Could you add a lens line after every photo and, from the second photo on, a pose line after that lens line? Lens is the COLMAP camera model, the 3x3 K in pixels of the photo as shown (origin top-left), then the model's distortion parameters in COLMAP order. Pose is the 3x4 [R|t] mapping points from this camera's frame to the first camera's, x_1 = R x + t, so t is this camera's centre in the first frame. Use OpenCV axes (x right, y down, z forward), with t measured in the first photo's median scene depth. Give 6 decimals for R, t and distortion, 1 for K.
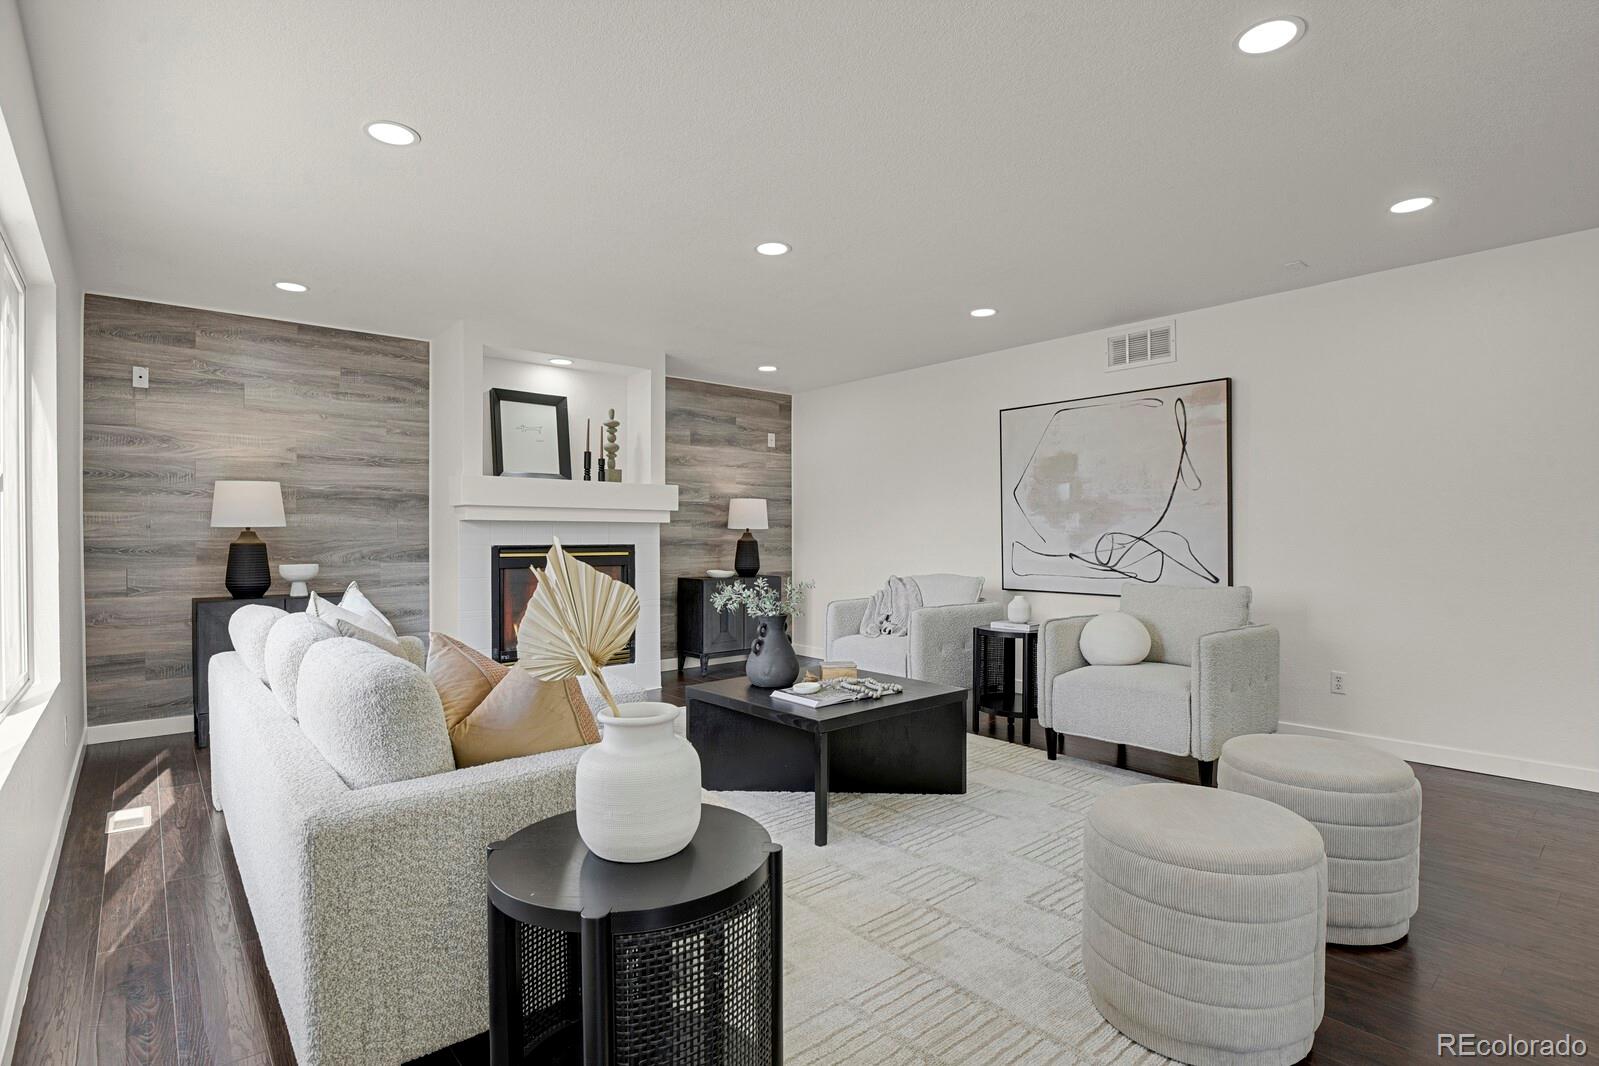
lens RADIAL K [[779.6, 0, 802.0], [0, 779.6, 540.1], [0, 0, 1]] dist [-0.022980, -0.005633]
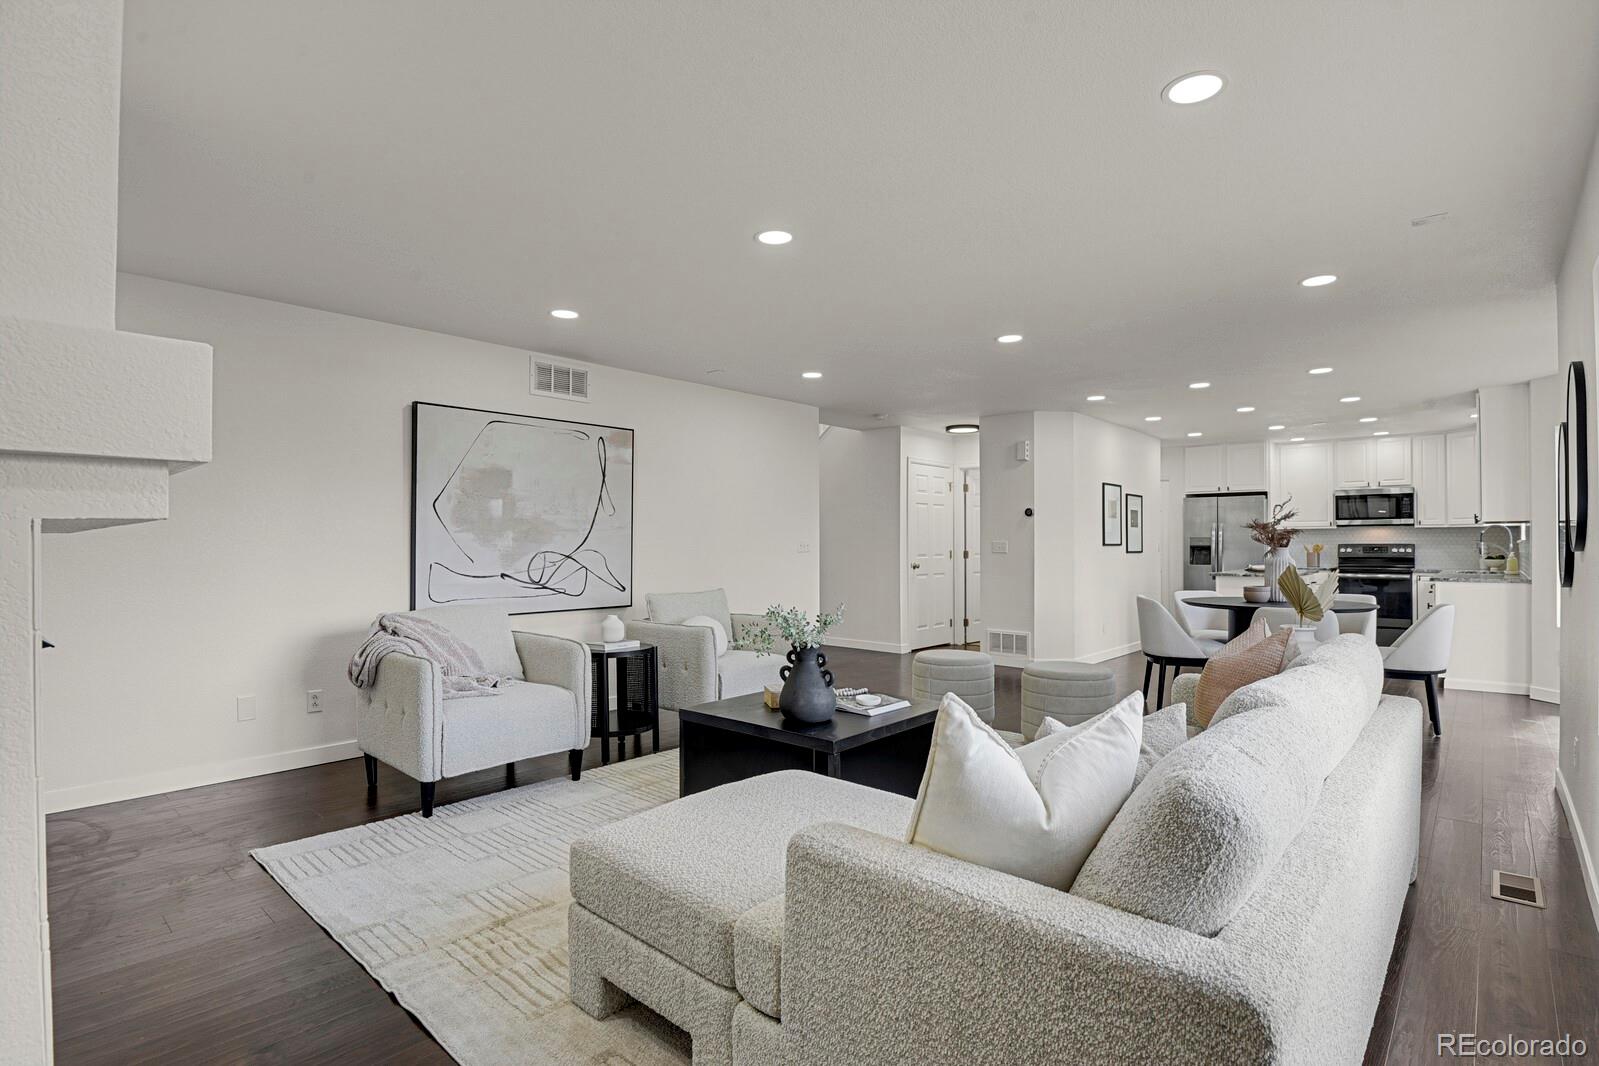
lens RADIAL K [[785.6, 0, 800.2], [0, 785.6, 541.6], [0, 0, 1]] dist [-0.017314, -0.008727]
pose [[-0.128962, 0.005523, 0.991634, -0.675533], [0.008711, 0.999952, -0.004437, -0.014958], [-0.991611, 0.008066, -0.129004, 0.790425]]
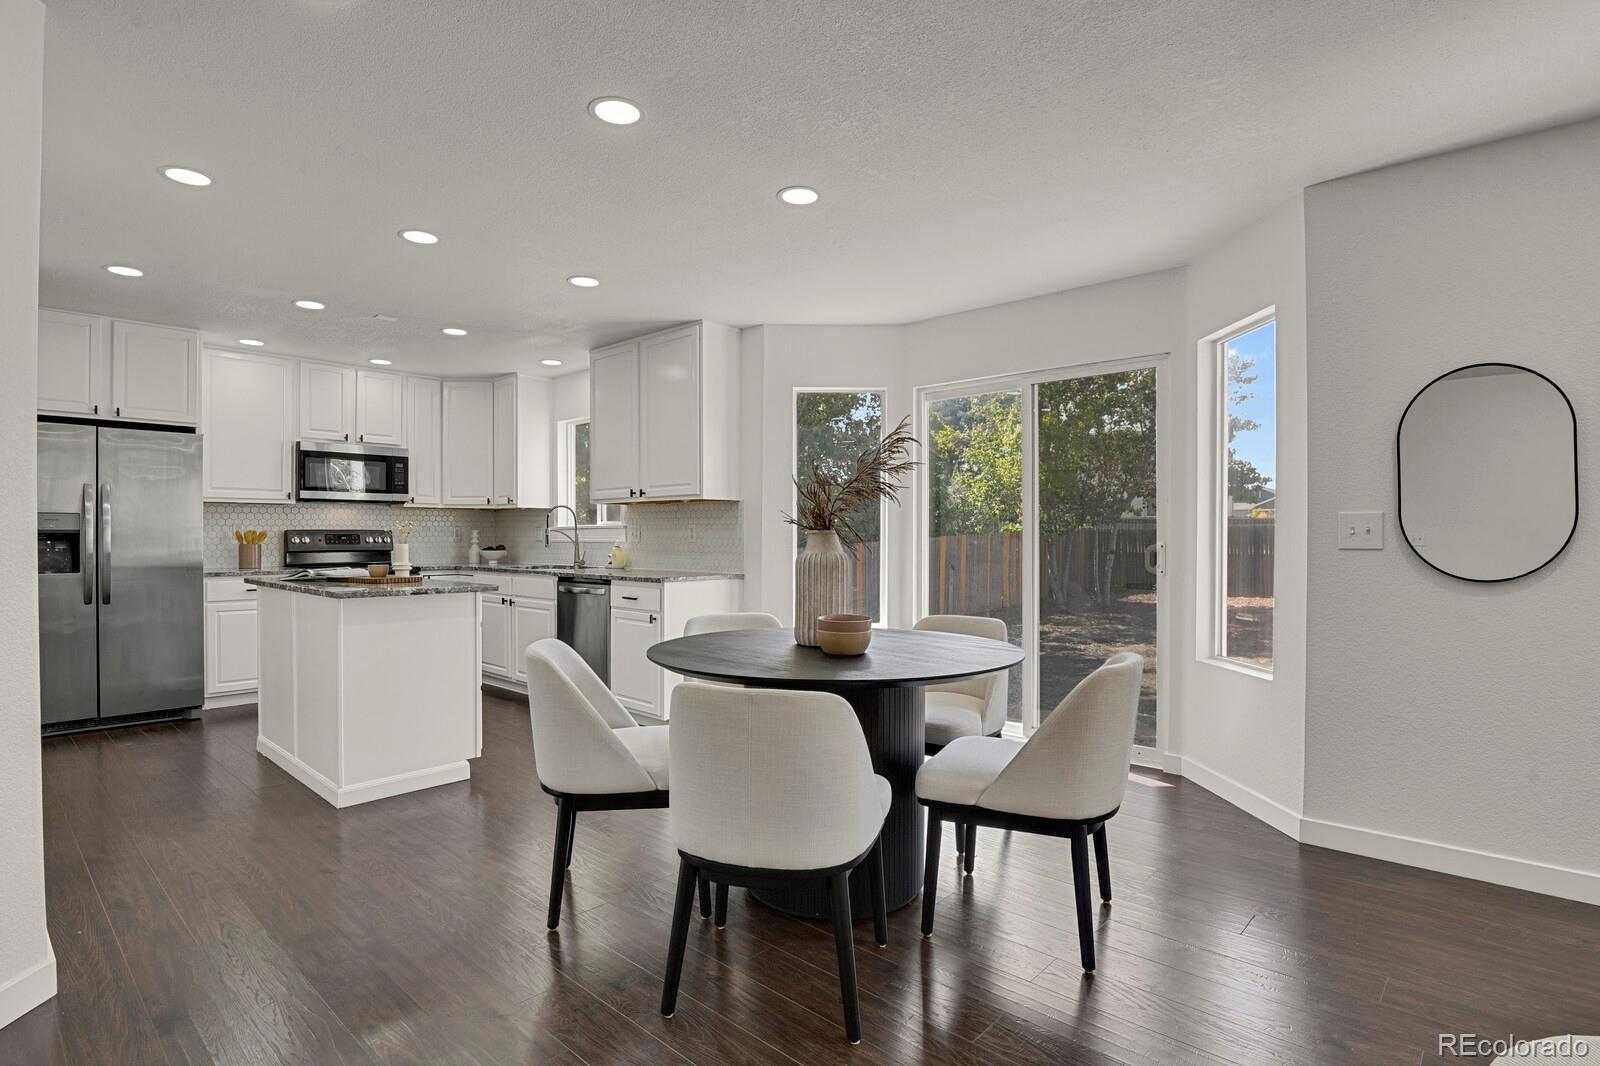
lens RADIAL K [[795.2, 0, 803.4], [0, 795.2, 540.6], [0, 0, 1]] dist [-0.025678, -0.001767]
pose [[-0.993350, 0.000116, -0.115134, 0.415860], [-0.001387, 0.999915, 0.012974, -0.006105], [0.115126, 0.013047, -0.993265, 0.497725]]
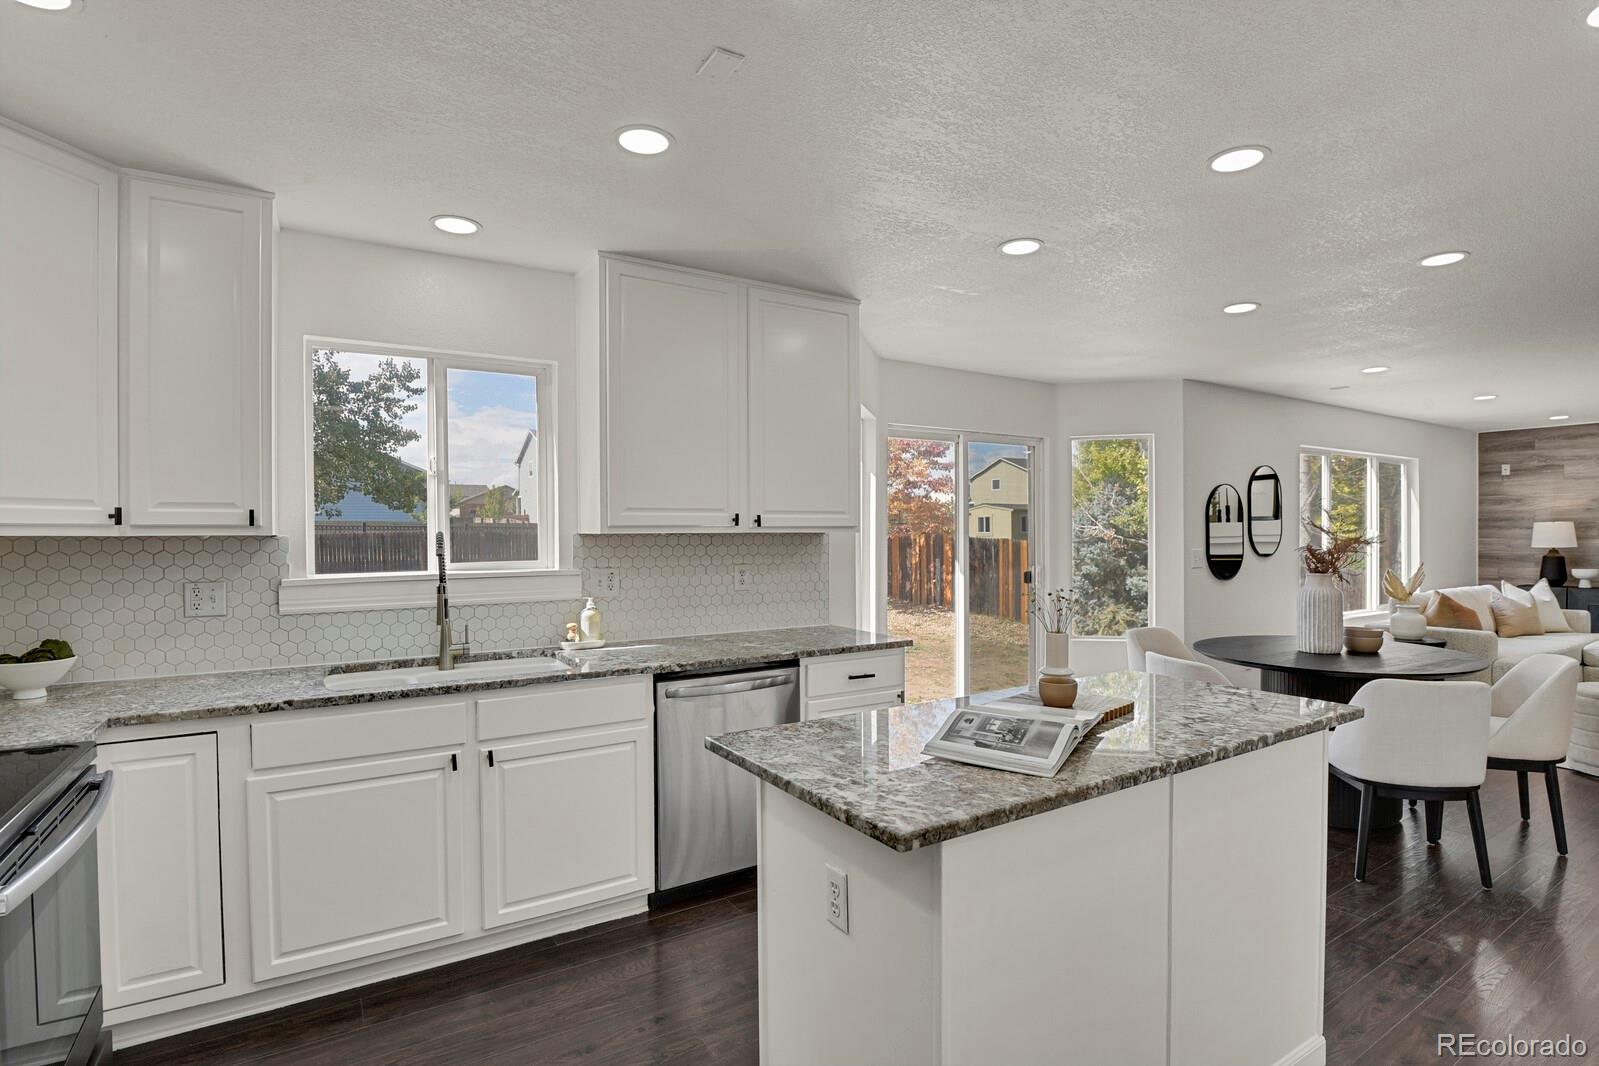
lens RADIAL K [[779.6, 0, 802.0], [0, 779.6, 540.1], [0, 0, 1]] dist [-0.022980, -0.005633]
pose [[-0.155604, 0.011110, -0.987757, 1.155539], [-0.001447, 0.999933, 0.011475, -0.045276], [0.987818, 0.003215, -0.155578, -0.412776]]
